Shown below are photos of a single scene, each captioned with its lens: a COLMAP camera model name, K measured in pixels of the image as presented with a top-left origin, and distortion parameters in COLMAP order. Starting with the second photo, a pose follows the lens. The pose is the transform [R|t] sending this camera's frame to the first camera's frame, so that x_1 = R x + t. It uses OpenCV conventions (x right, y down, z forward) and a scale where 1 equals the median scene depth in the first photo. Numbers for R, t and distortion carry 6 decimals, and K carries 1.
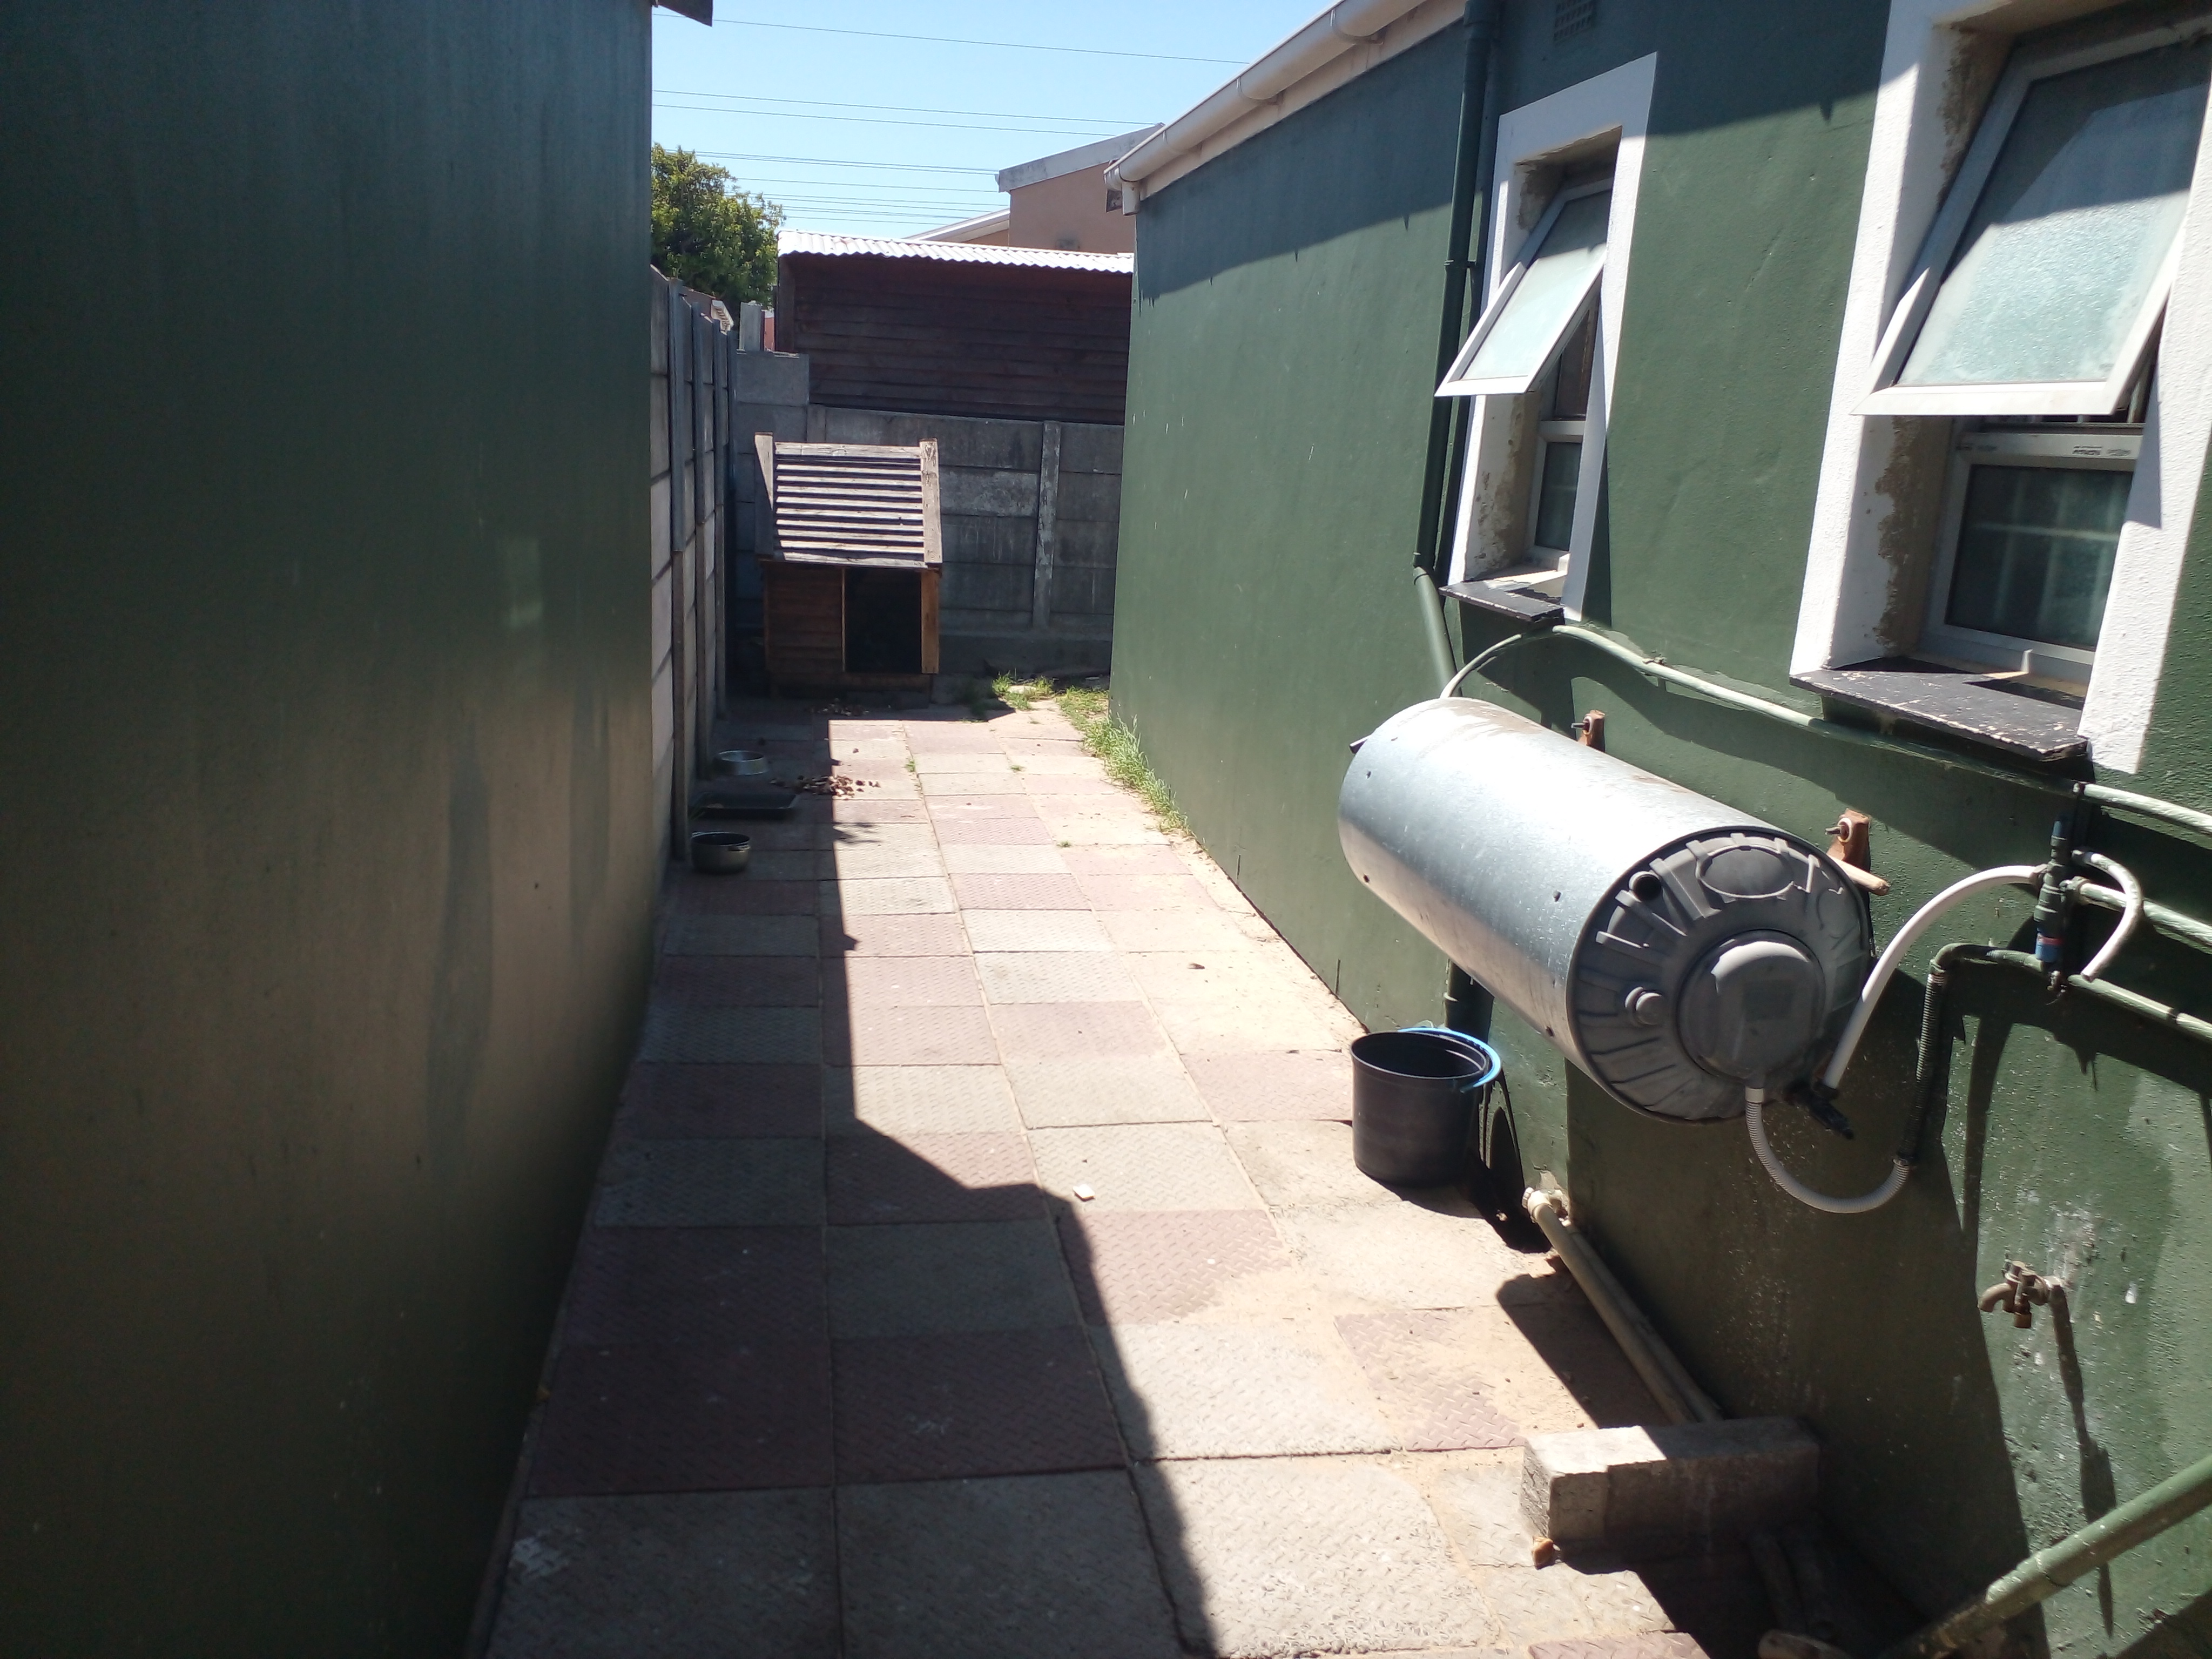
lens RADIAL K [[1729.2, 0, 1108.9], [0, 1729.2, 870.3], [0, 0, 1]] dist [0.039454, -0.038608]
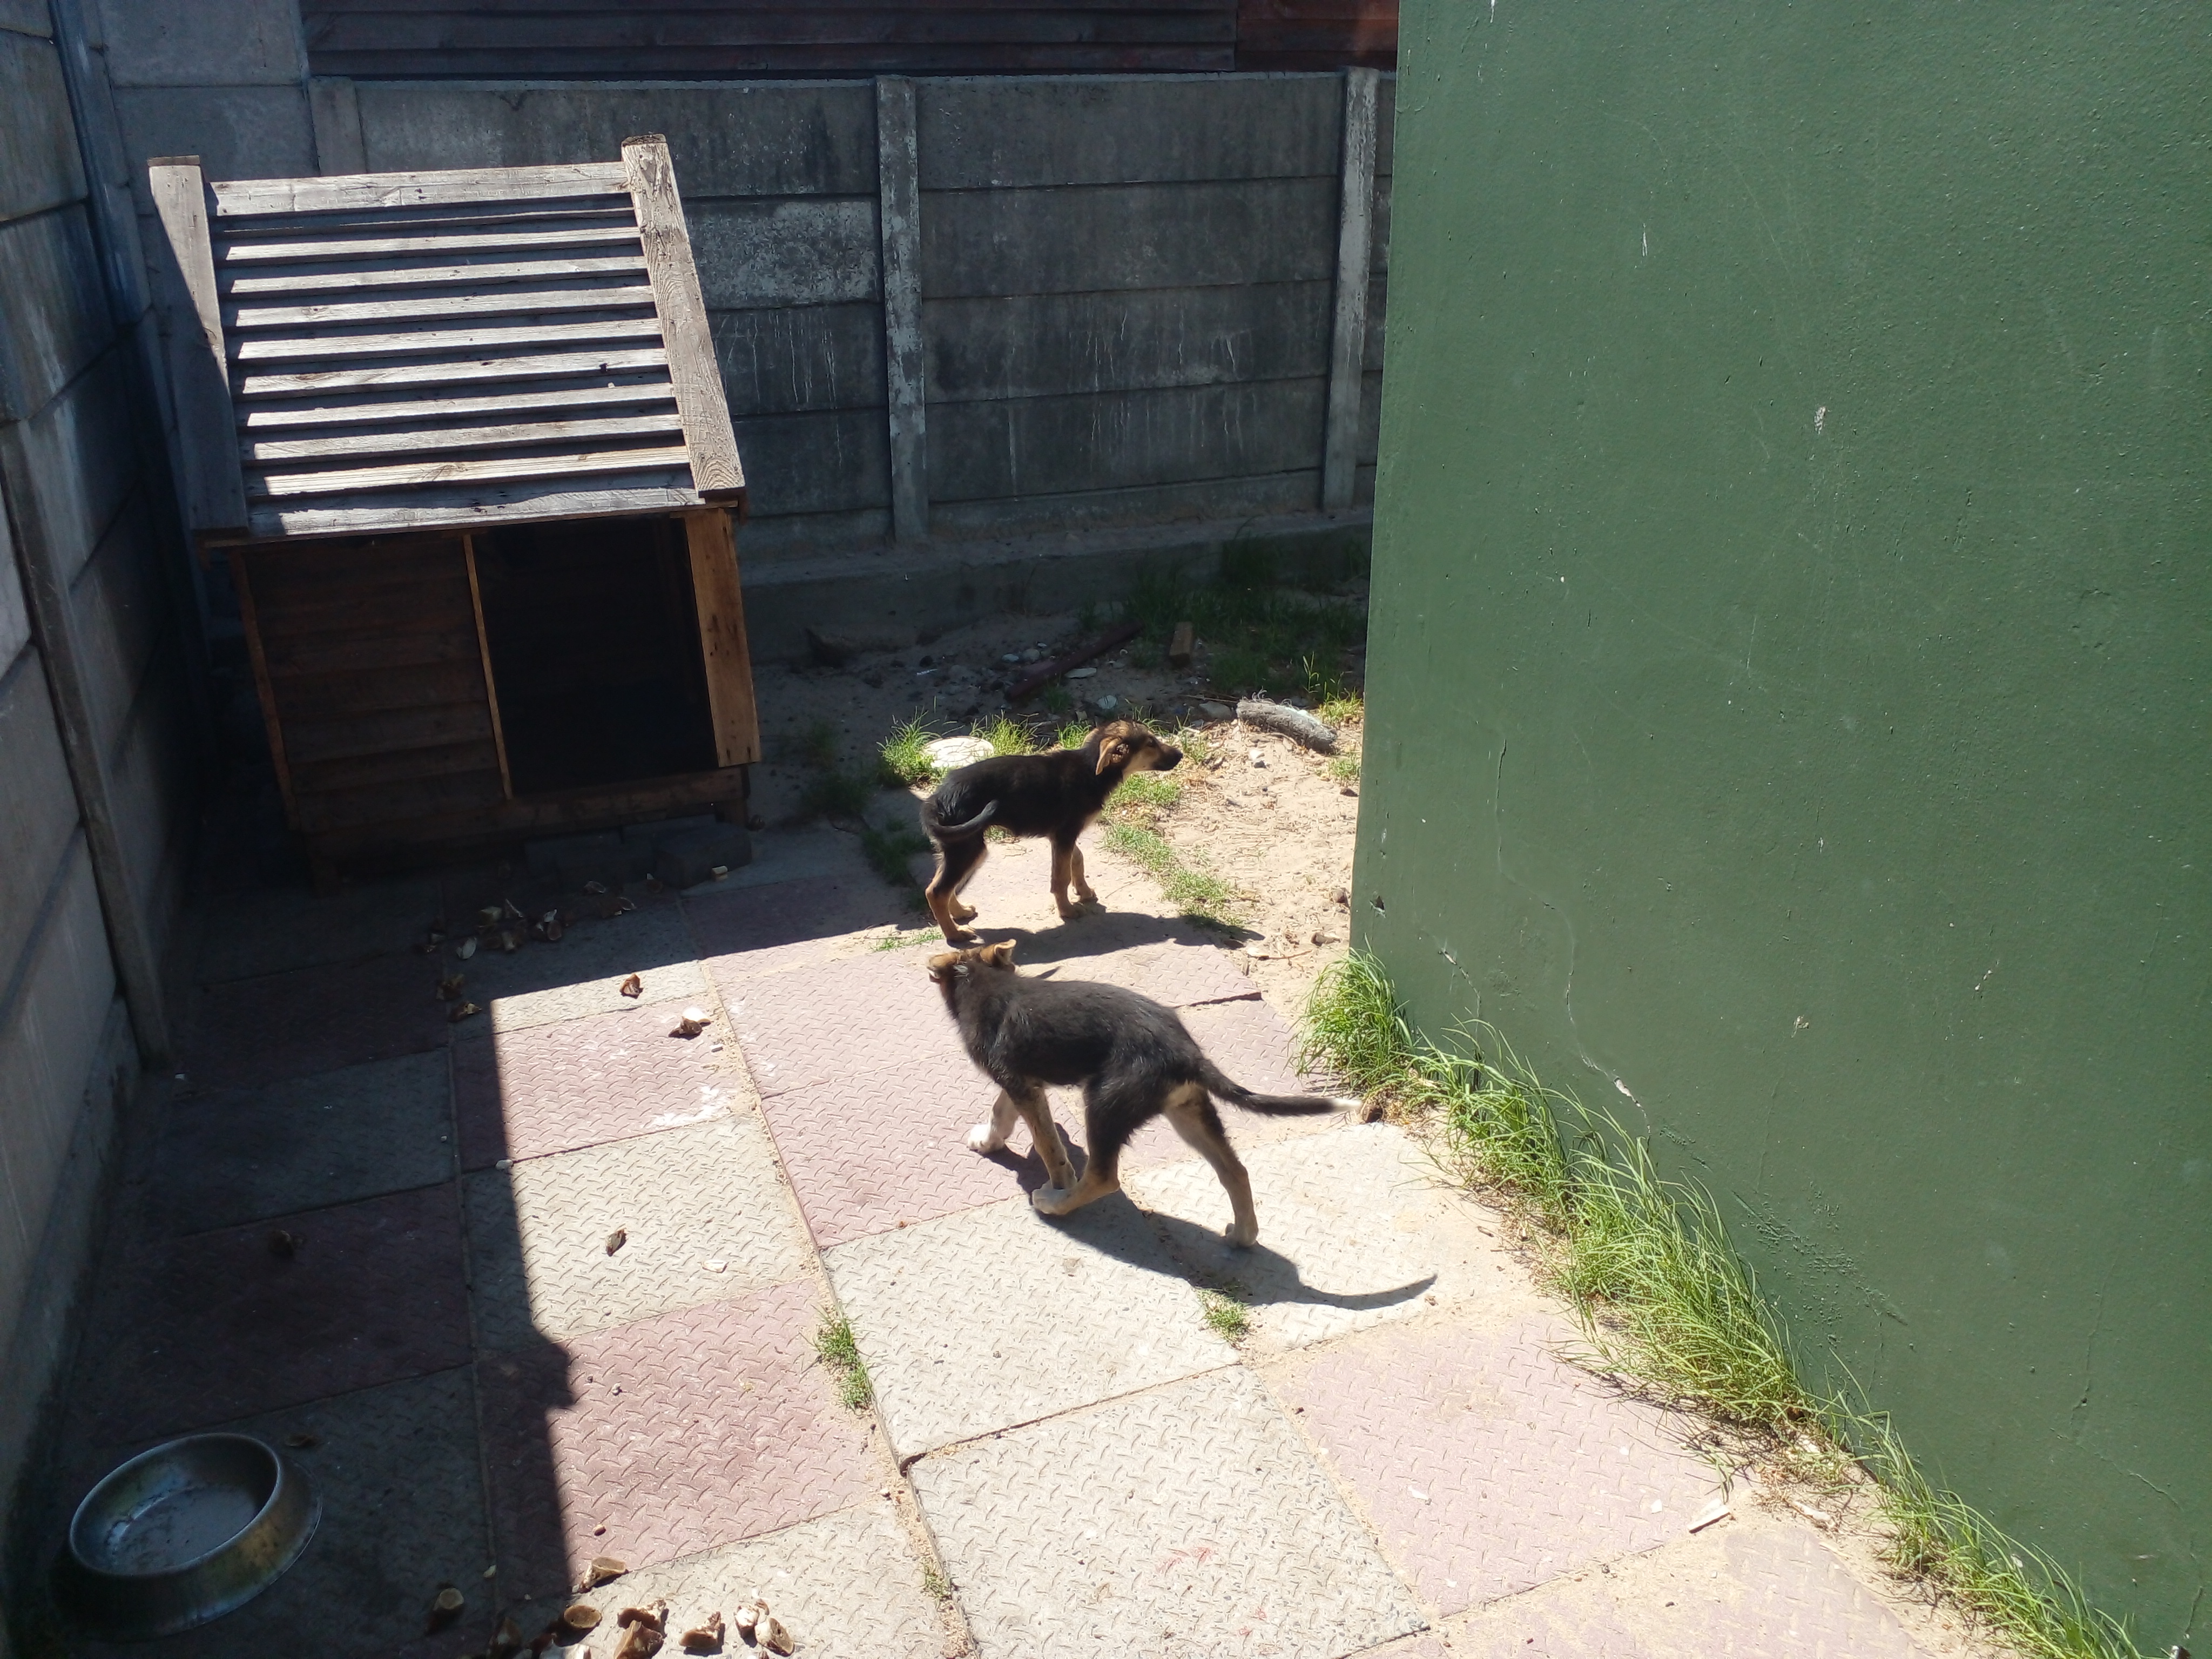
lens RADIAL K [[1750.9, 0, 1070.2], [0, 1750.9, 825.8], [0, 0, 1]] dist [-0.004714, -0.045829]
pose [[0.979595, -0.134822, 0.149053, -0.093275], [0.112983, 0.982754, 0.146389, -0.152765], [-0.166219, -0.126561, 0.977933, 0.620264]]
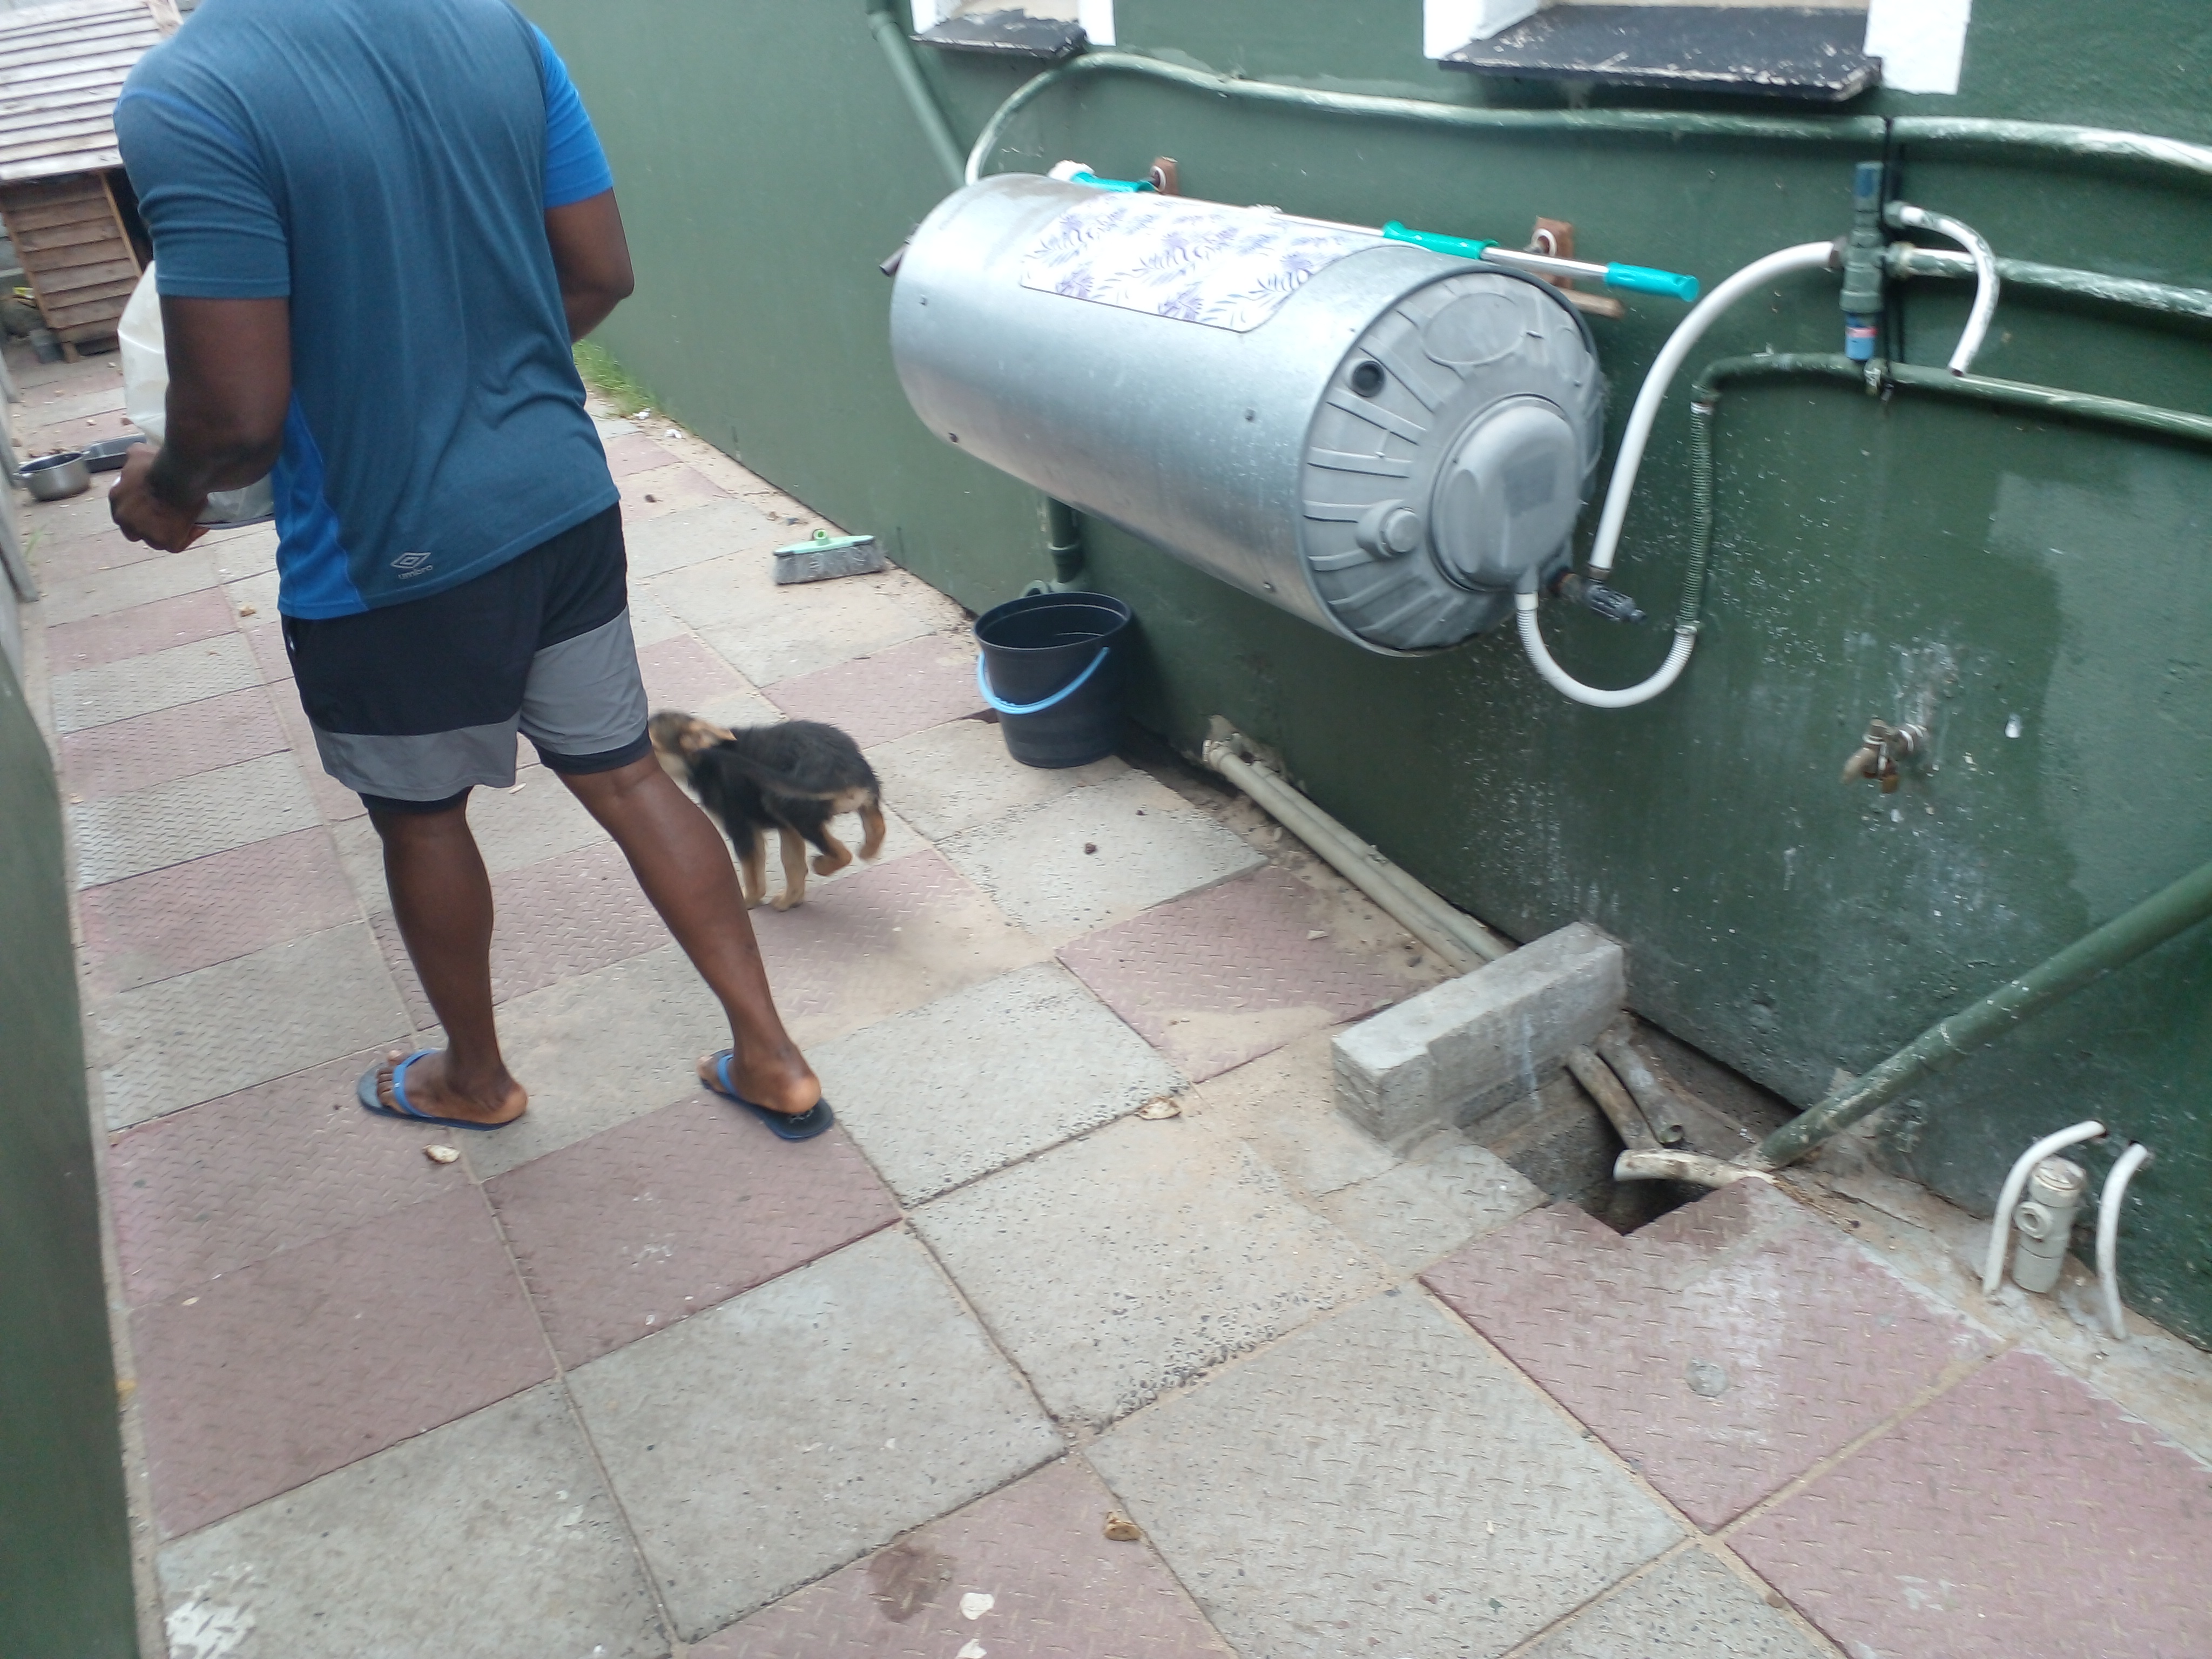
lens RADIAL K [[1729.2, 0, 1108.9], [0, 1729.2, 870.3], [0, 0, 1]] dist [0.039454, -0.038608]
pose [[0.925440, -0.301035, 0.230082, -0.019580], [0.228691, 0.927956, 0.294274, -0.018375], [-0.302093, -0.219715, 0.927612, 0.116096]]
